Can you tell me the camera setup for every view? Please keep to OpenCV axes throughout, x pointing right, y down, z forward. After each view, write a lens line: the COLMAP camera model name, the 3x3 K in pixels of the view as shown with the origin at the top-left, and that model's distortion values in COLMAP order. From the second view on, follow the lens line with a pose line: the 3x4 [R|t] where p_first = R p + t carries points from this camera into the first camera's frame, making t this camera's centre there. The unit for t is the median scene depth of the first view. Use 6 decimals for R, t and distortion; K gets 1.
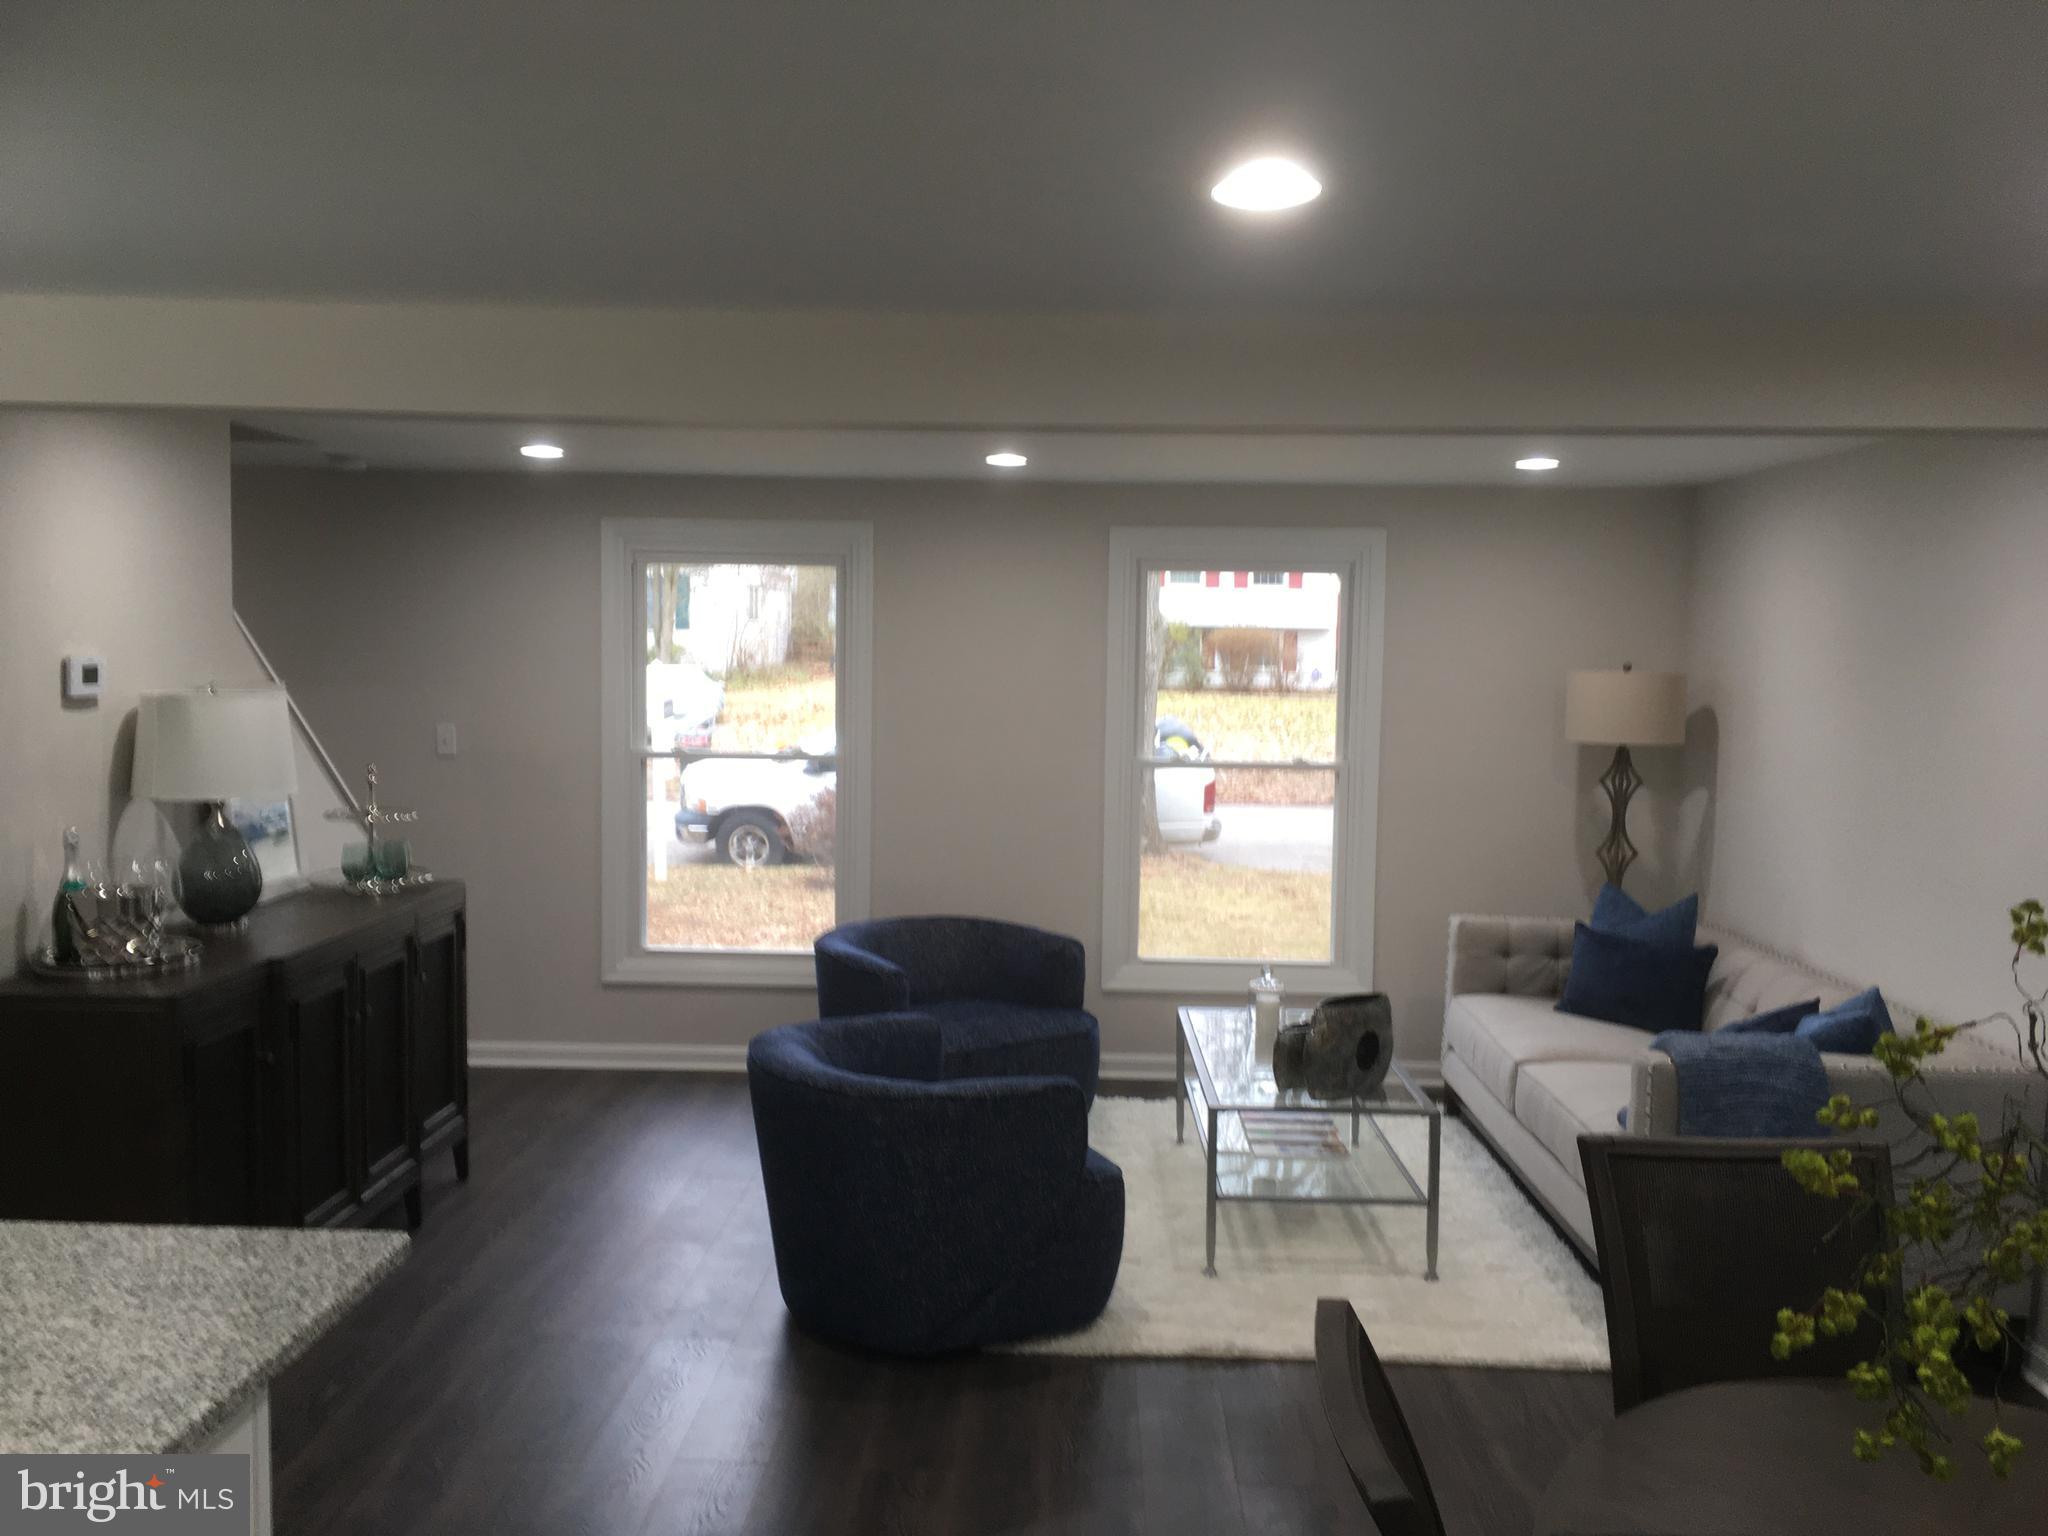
lens RADIAL K [[1764.7, 0, 1024.0], [0, 1764.7, 768.0], [0, 0, 1]] dist [0.079891, -0.111532]
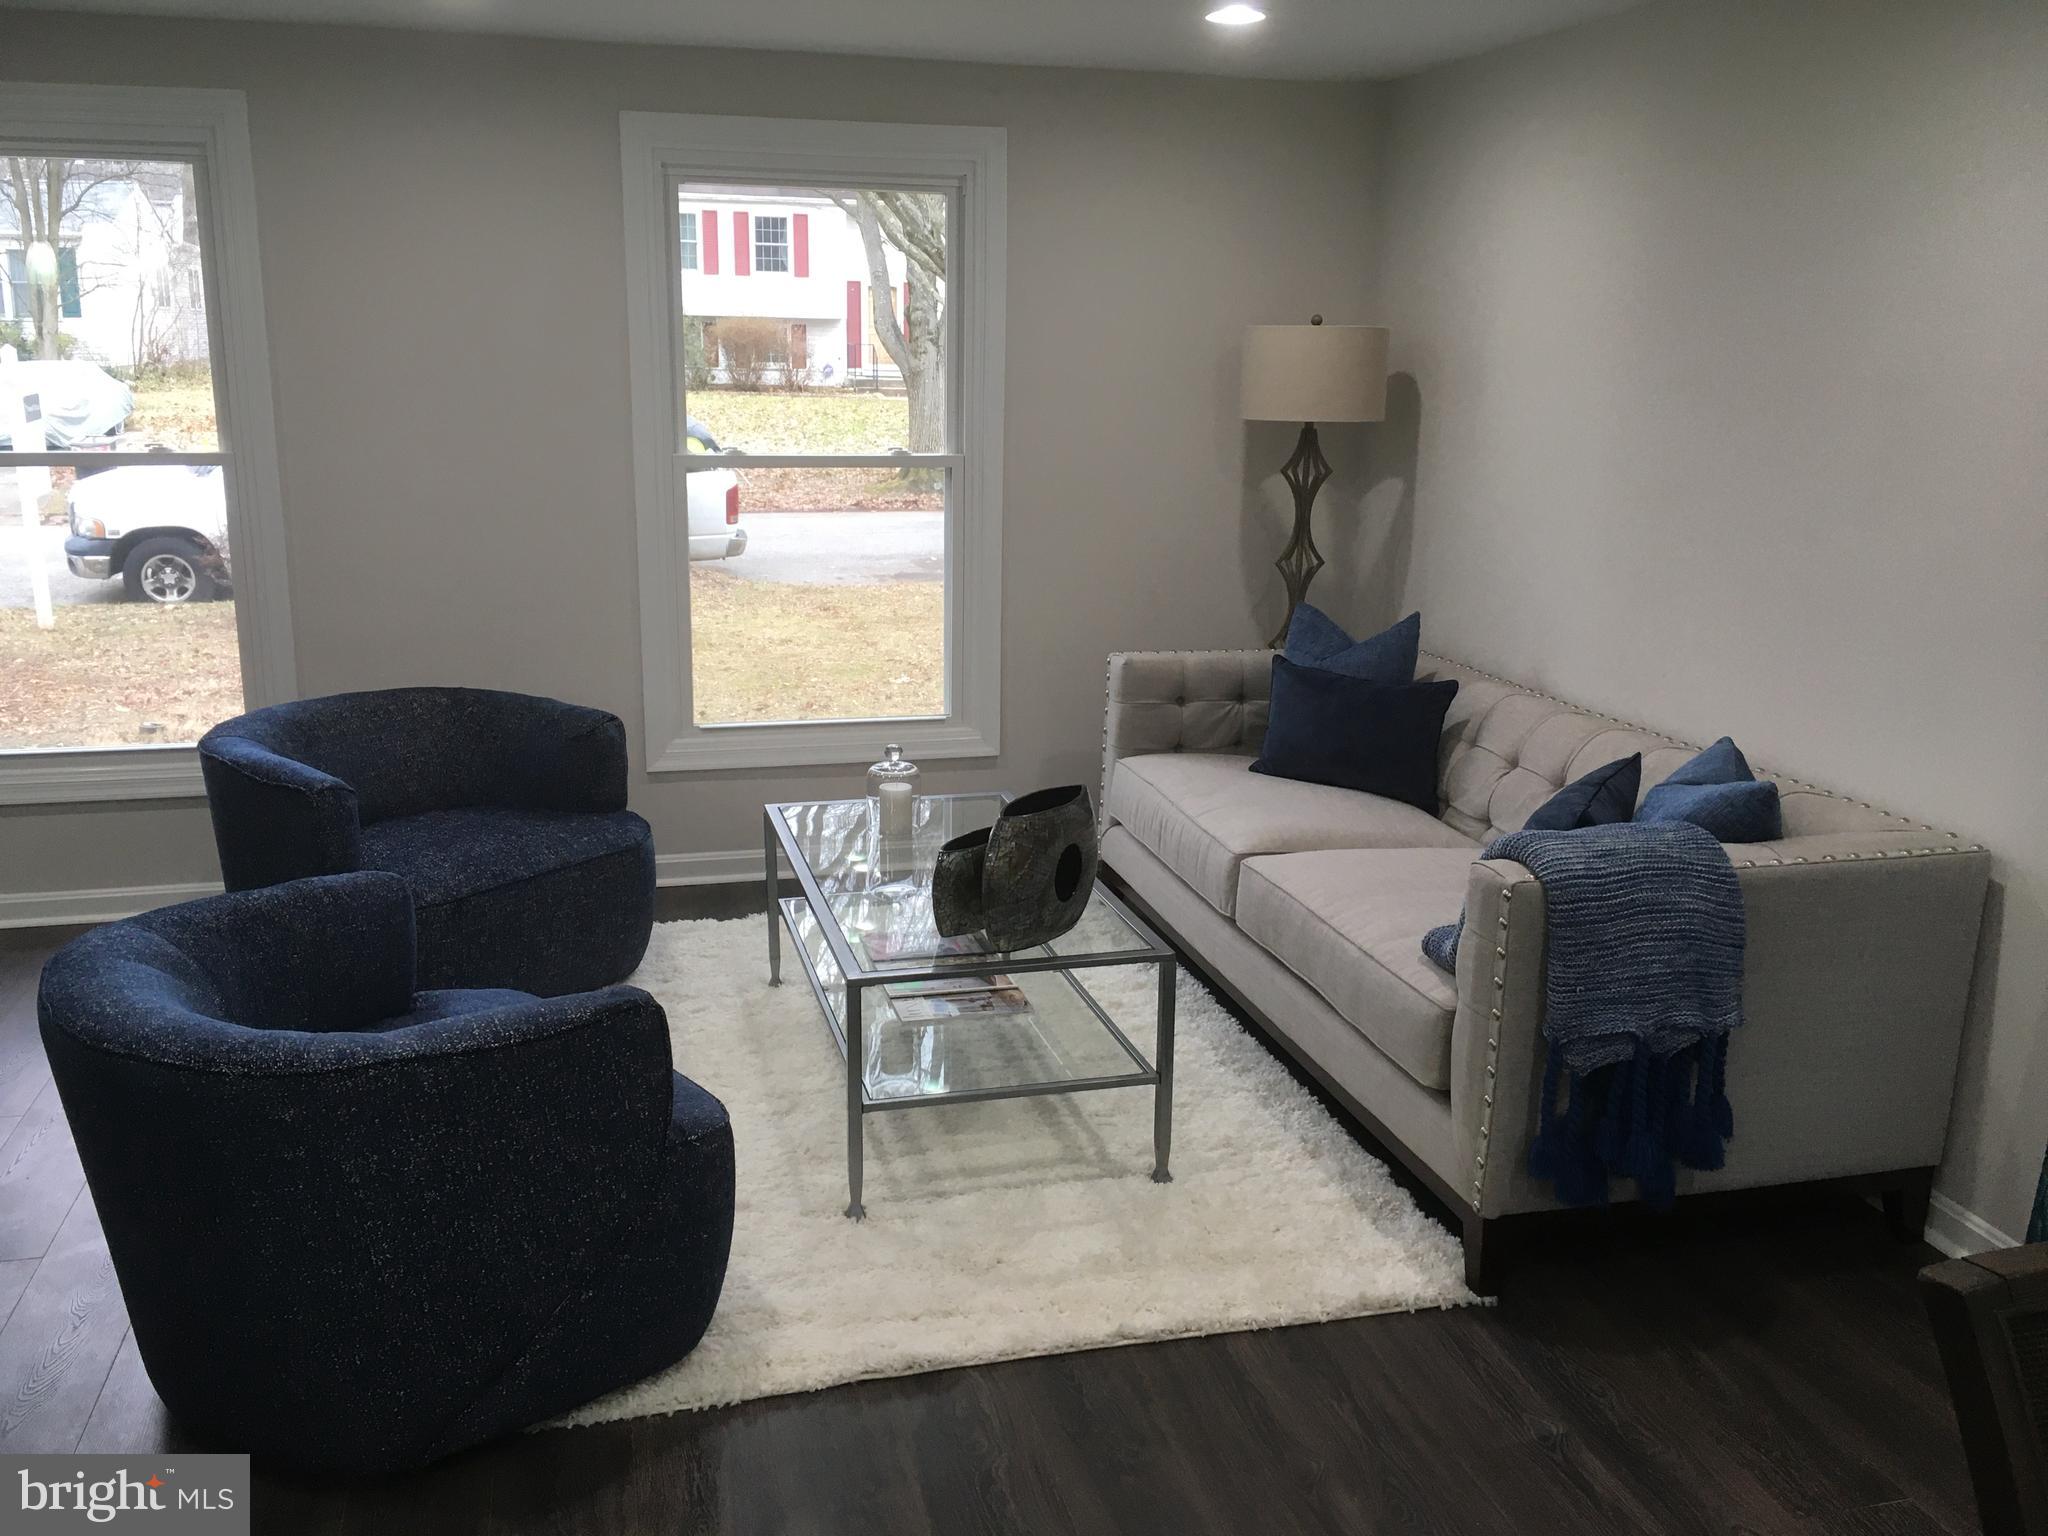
lens RADIAL K [[1764.7, 0, 1024.0], [0, 1764.7, 768.0], [0, 0, 1]] dist [0.079891, -0.111532]
pose [[0.961572, -0.065851, 0.266537, -0.002057], [0.021313, 0.985784, 0.166660, 0.004102], [-0.273723, -0.154574, 0.949306, 0.280552]]
